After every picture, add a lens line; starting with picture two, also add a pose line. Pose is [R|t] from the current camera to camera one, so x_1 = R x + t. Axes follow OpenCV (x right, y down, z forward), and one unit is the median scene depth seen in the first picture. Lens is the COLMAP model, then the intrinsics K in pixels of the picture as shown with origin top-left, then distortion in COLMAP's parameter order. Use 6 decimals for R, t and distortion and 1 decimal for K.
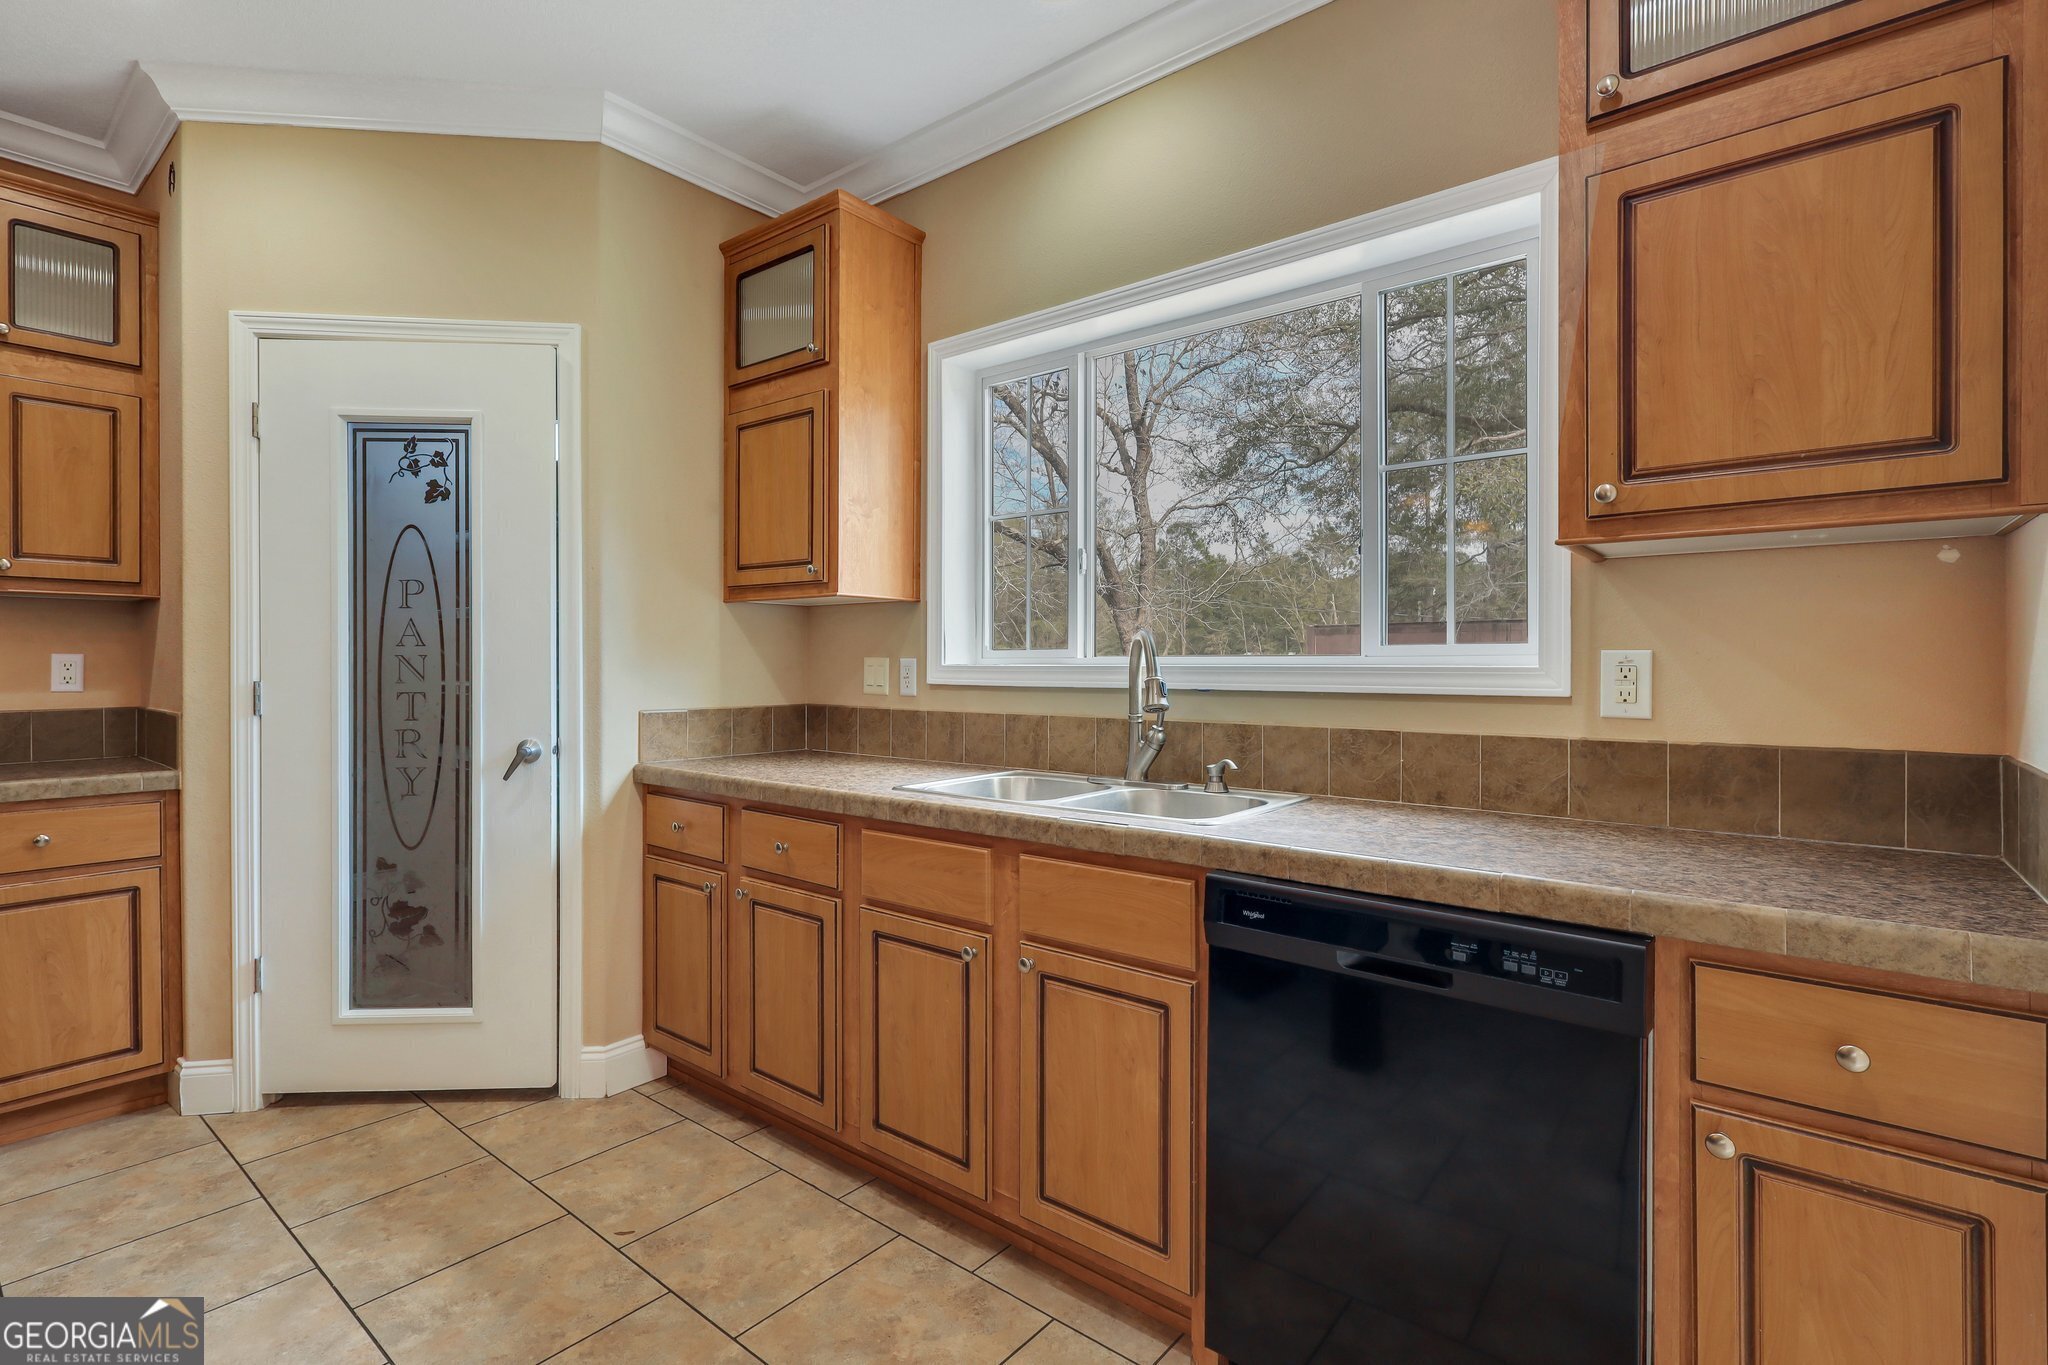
lens RADIAL K [[958.7, 0, 1015.6], [0, 958.7, 664.9], [0, 0, 1]] dist [0.001048, 0.001583]
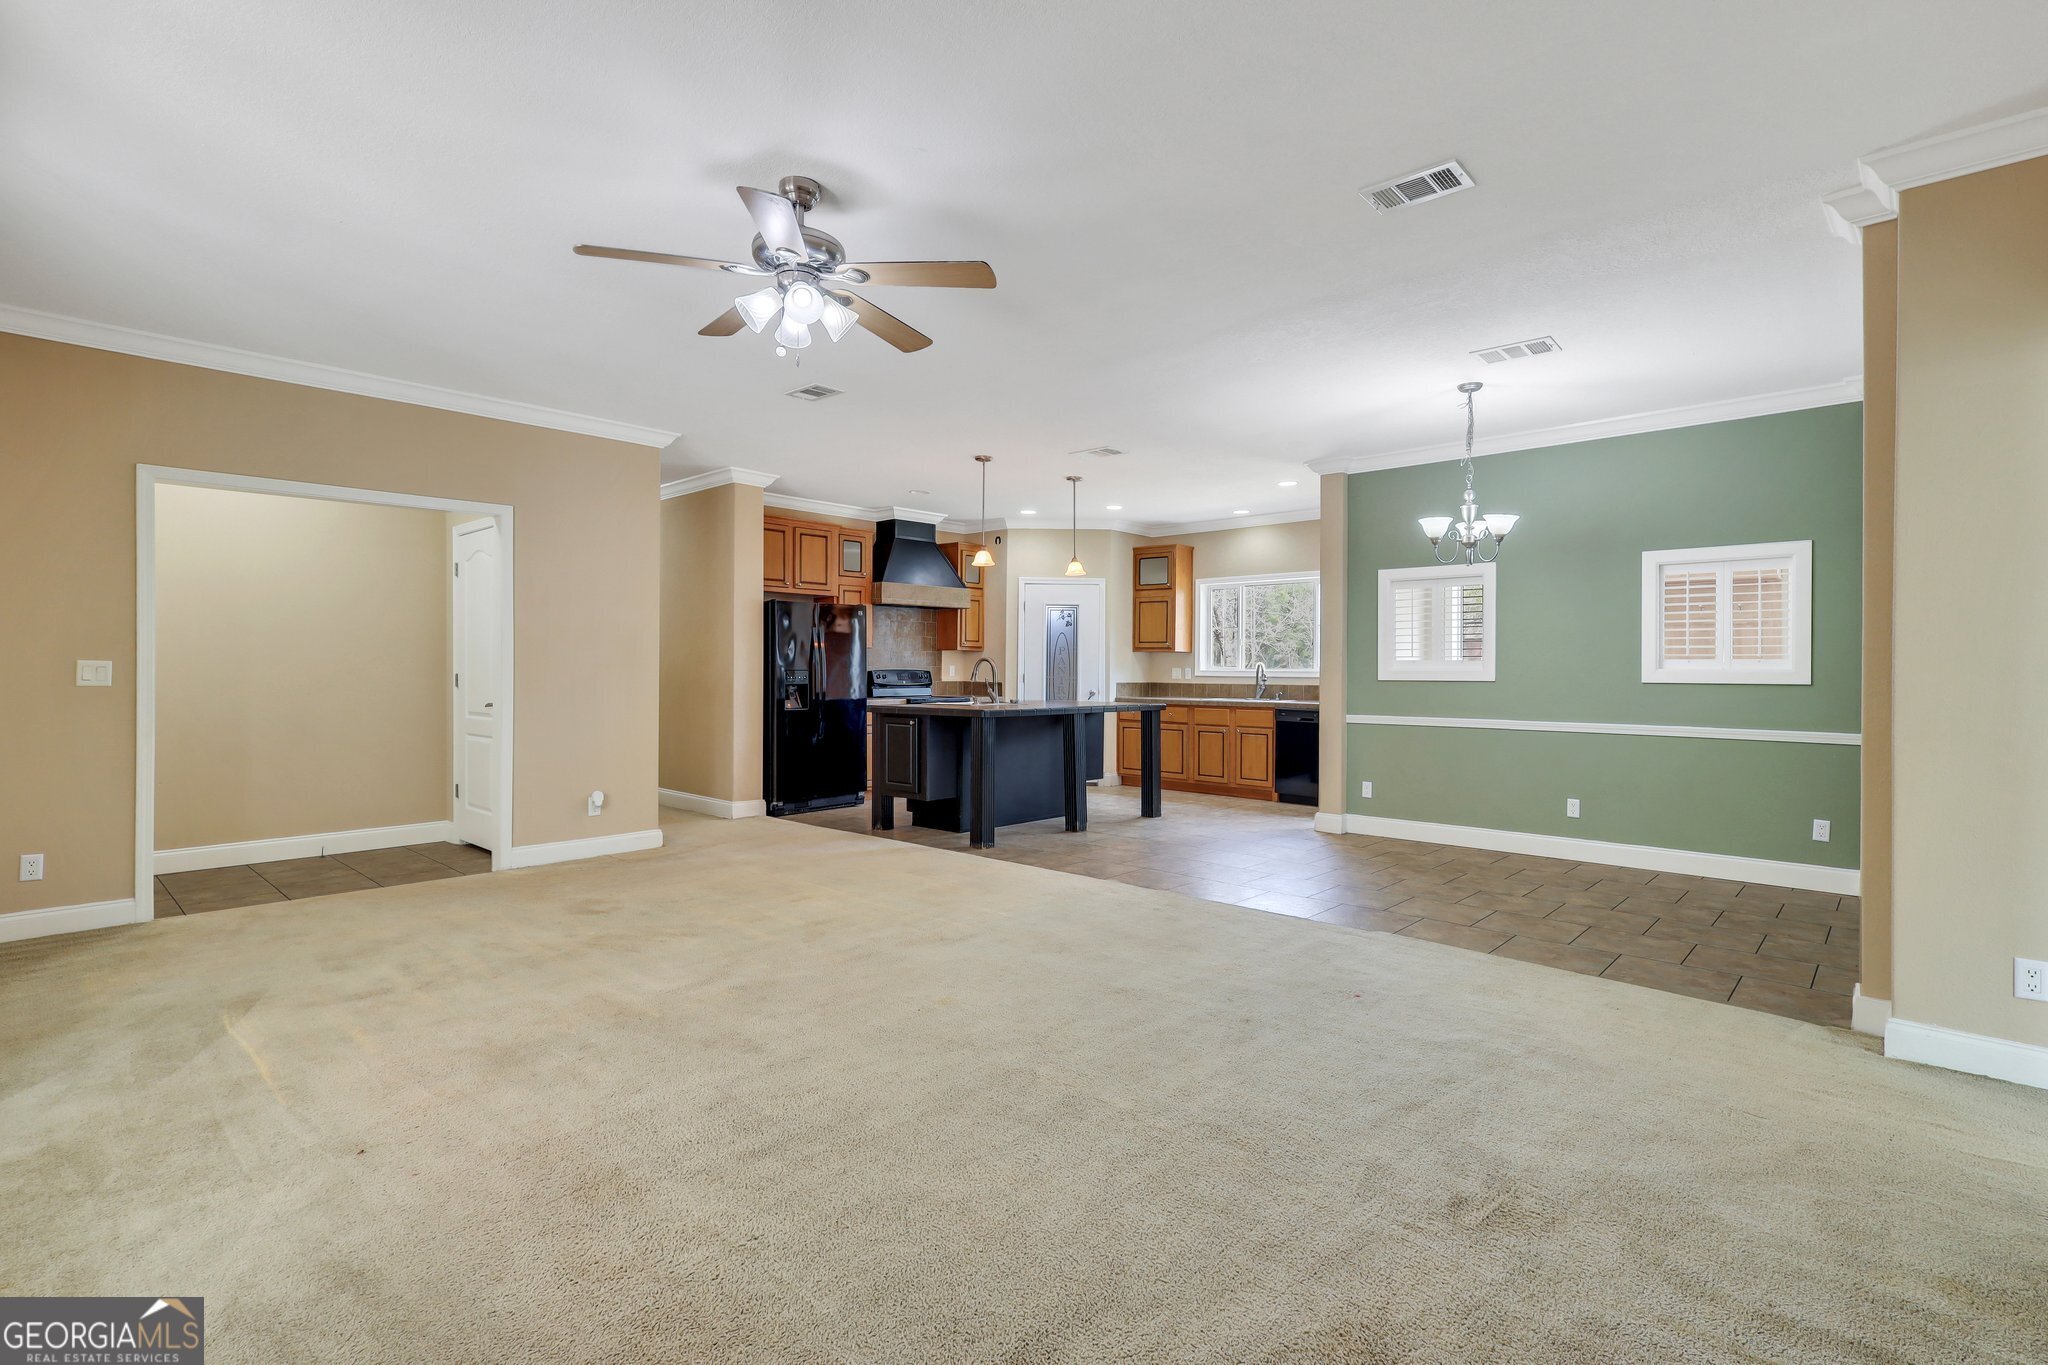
lens RADIAL K [[958.7, 0, 1023.4], [0, 958.7, 663.7], [0, 0, 1]] dist [0.001048, 0.001583]
pose [[0.998197, 0.006050, -0.059713, -0.682195], [-0.006463, 0.999956, -0.006727, 0.004337], [0.059670, 0.007101, 0.998193, -3.410550]]
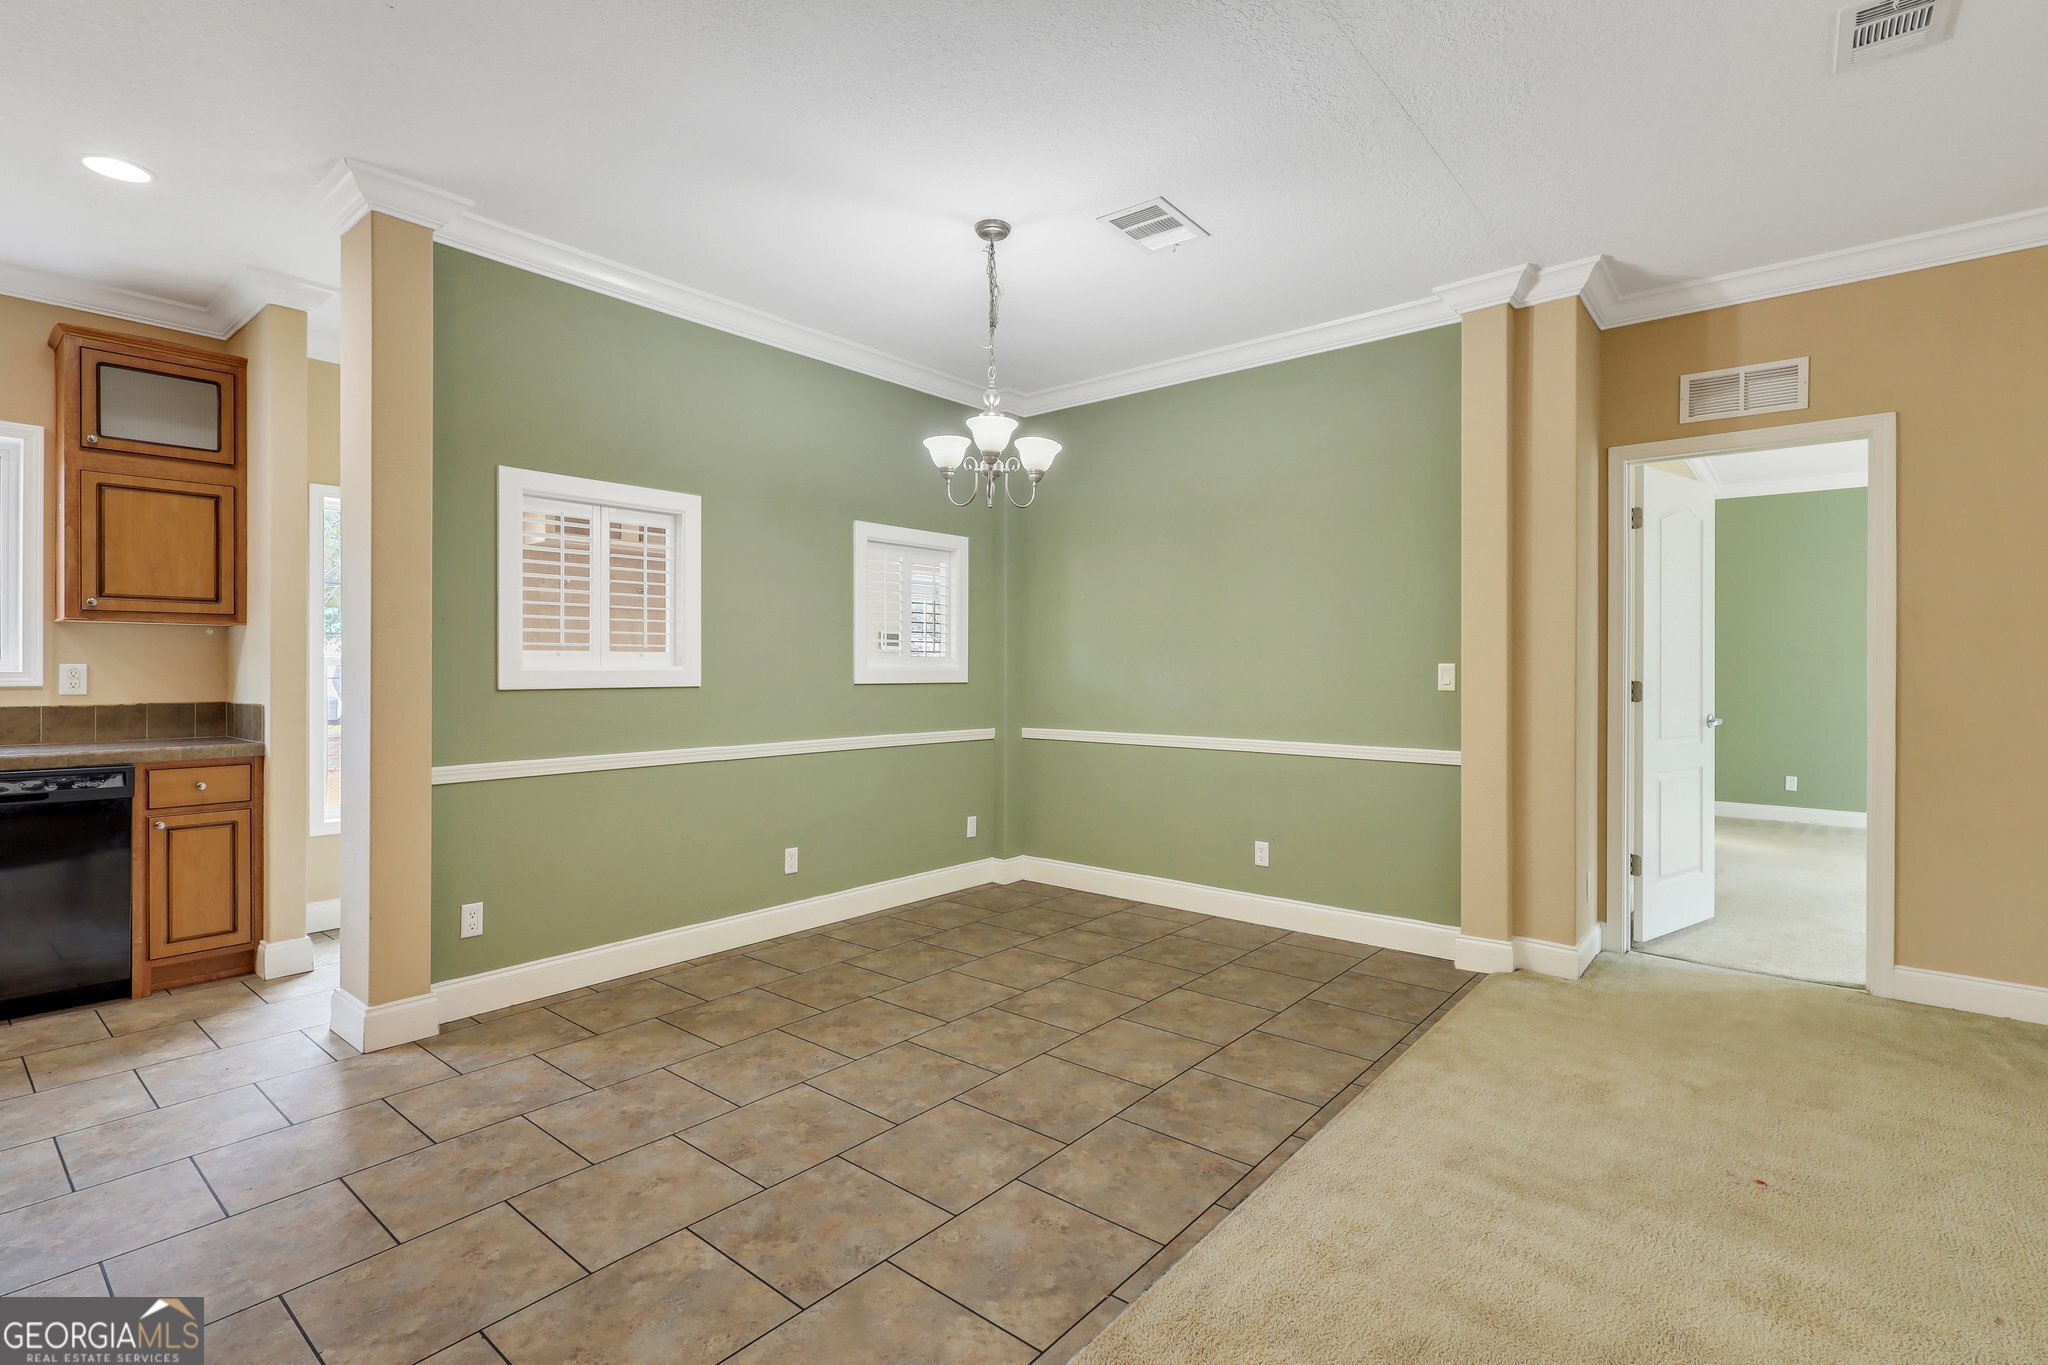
lens RADIAL K [[958.7, 0, 1026.4], [0, 958.7, 666.4], [0, 0, 1]] dist [0.001048, 0.001583]
pose [[0.006745, 0.001758, 0.999976, -1.263993], [-0.001187, 0.999998, -0.001750, -0.007185], [-0.999977, -0.001175, 0.006747, -0.978888]]
